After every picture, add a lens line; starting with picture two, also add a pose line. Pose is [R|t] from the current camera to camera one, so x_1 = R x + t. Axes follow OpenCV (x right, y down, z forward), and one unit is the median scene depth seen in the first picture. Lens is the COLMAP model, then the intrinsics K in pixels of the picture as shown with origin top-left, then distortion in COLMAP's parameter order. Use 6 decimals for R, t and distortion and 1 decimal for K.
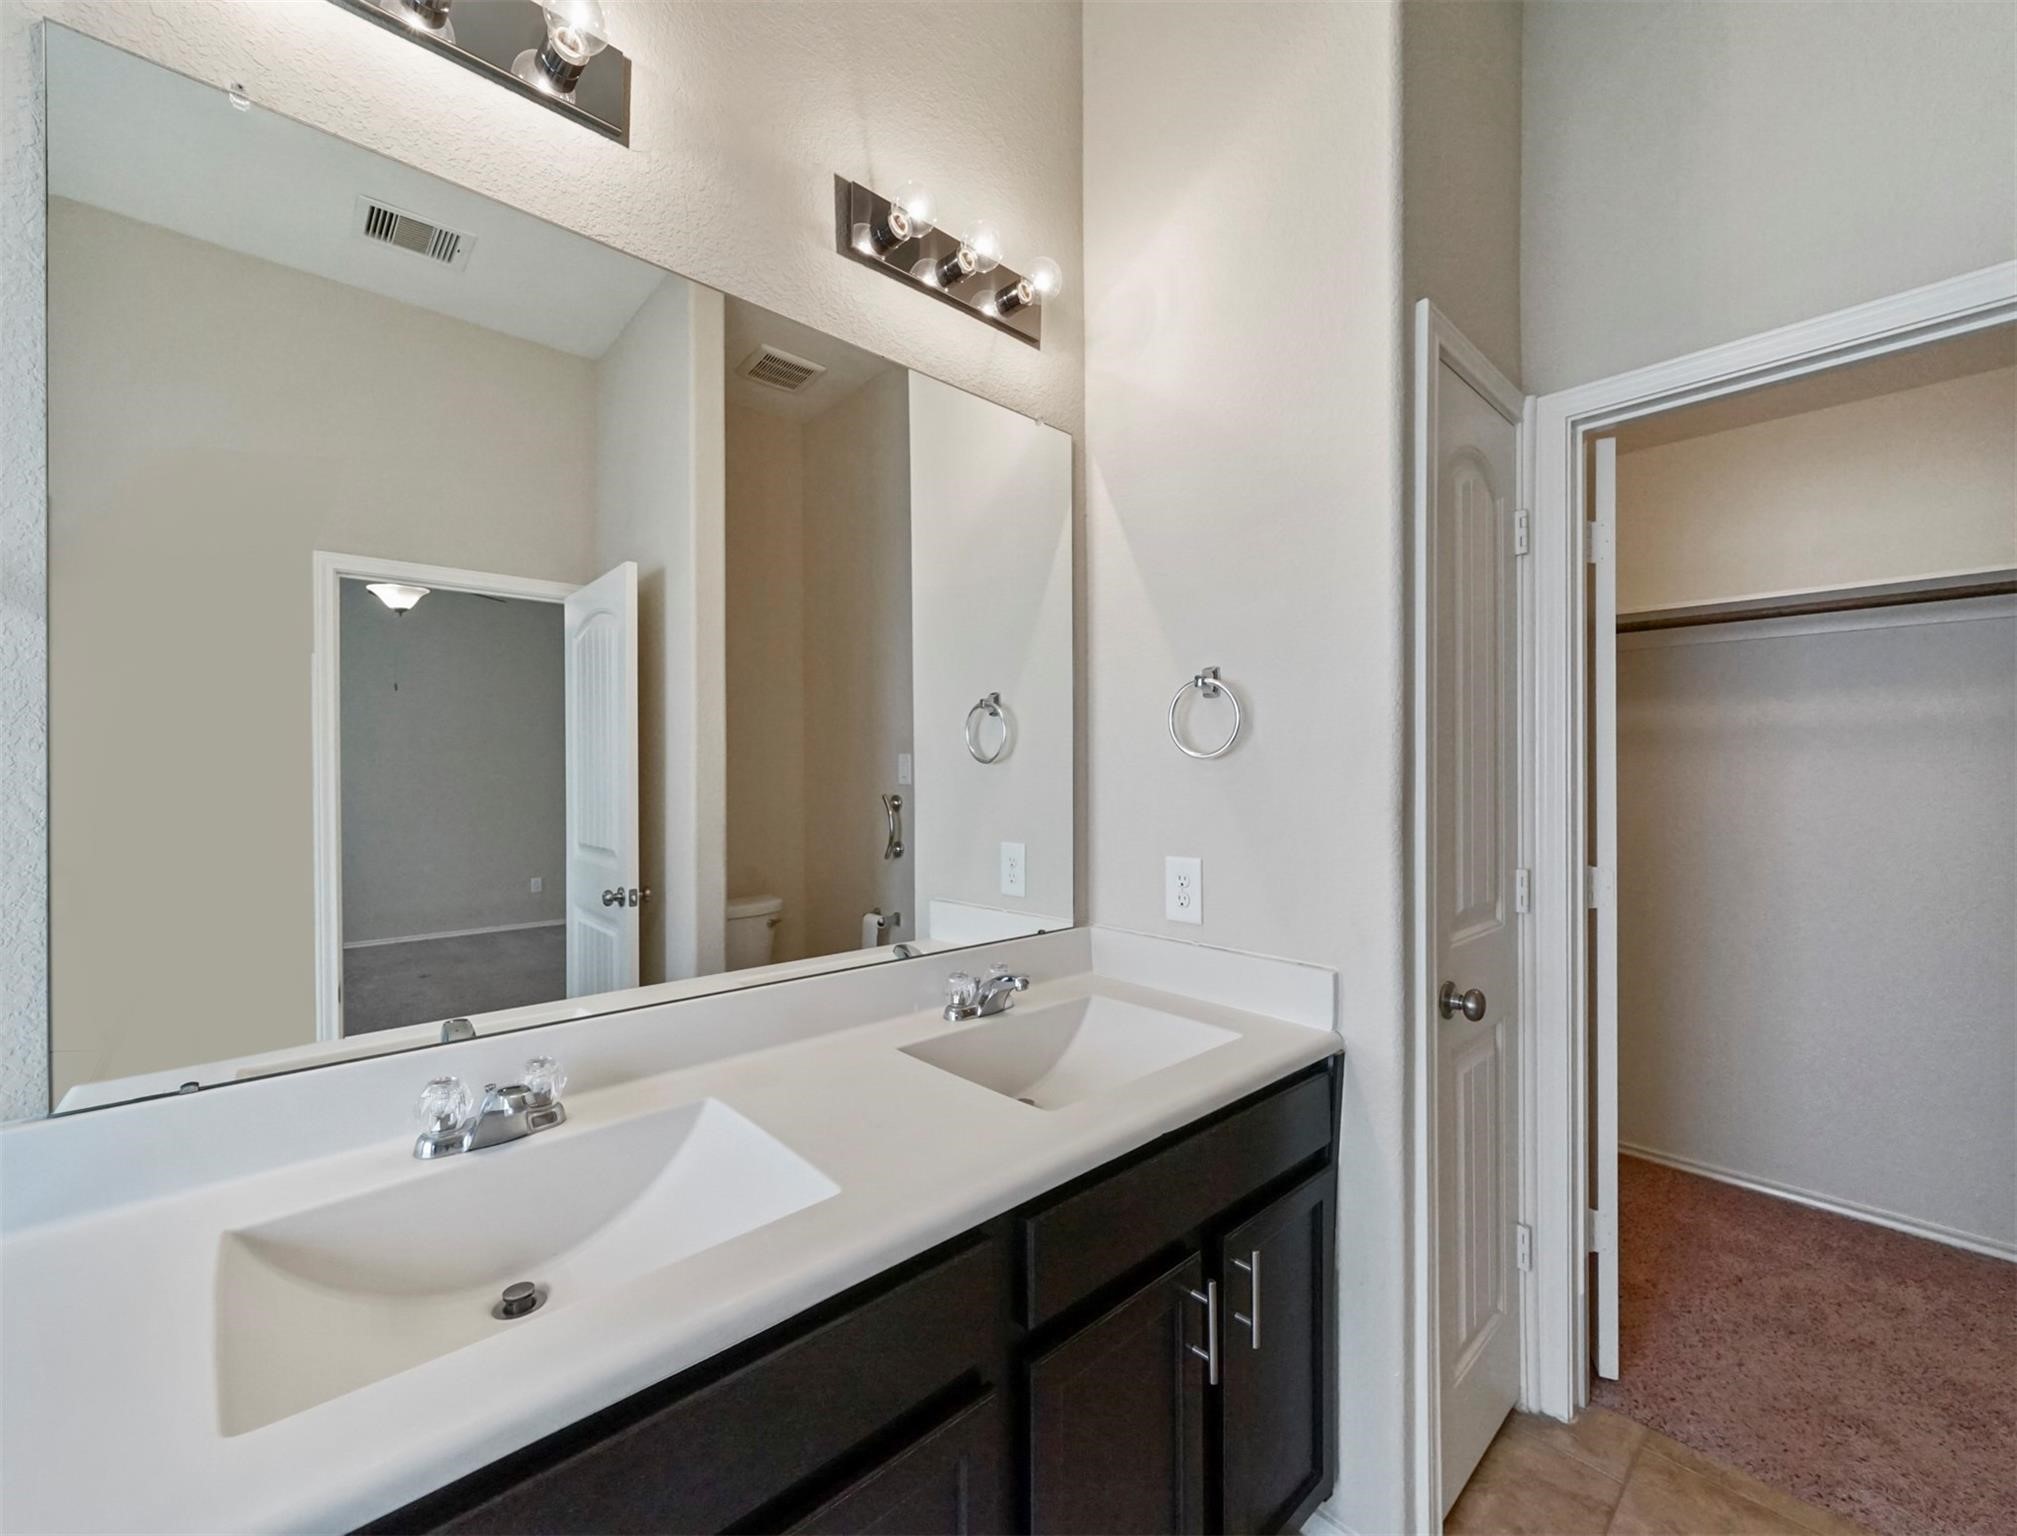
lens RADIAL K [[833.4, 0, 992.4], [0, 833.4, 773.0], [0, 0, 1]] dist [0.001148, 0.000660]
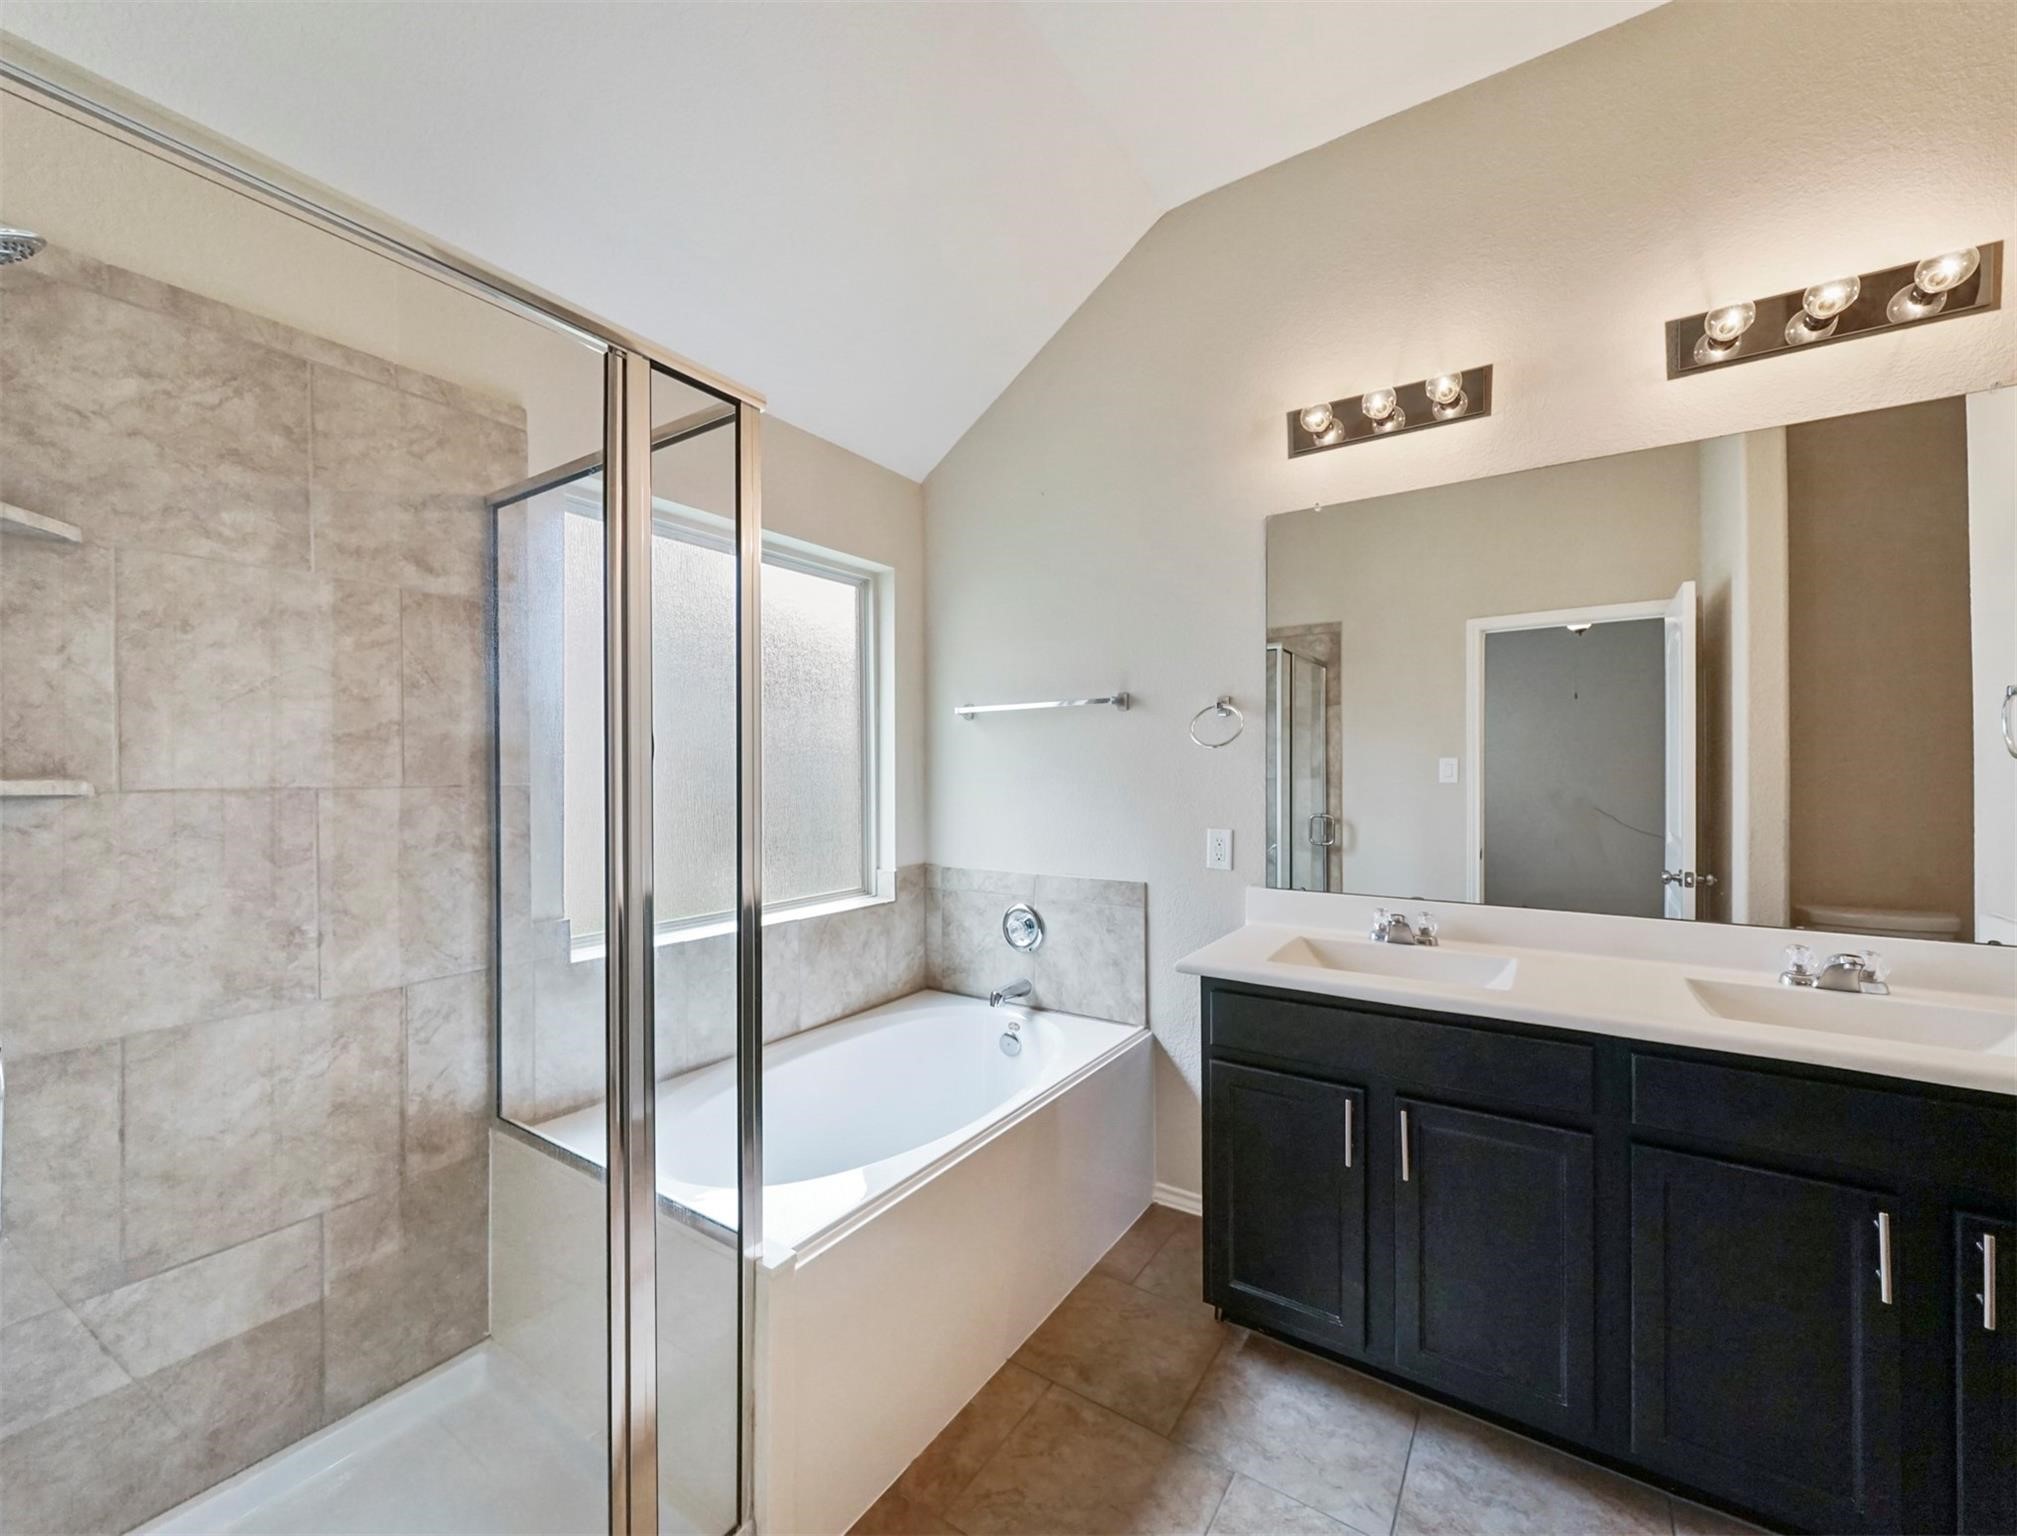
lens RADIAL K [[833.4, 0, 993.4], [0, 833.4, 771.1], [0, 0, 1]] dist [0.001148, 0.000660]
pose [[0.245779, 0.001680, -0.969324, 0.434190], [0.002870, 0.999993, 0.002461, -0.003471], [0.969322, -0.003387, 0.245772, -0.192854]]
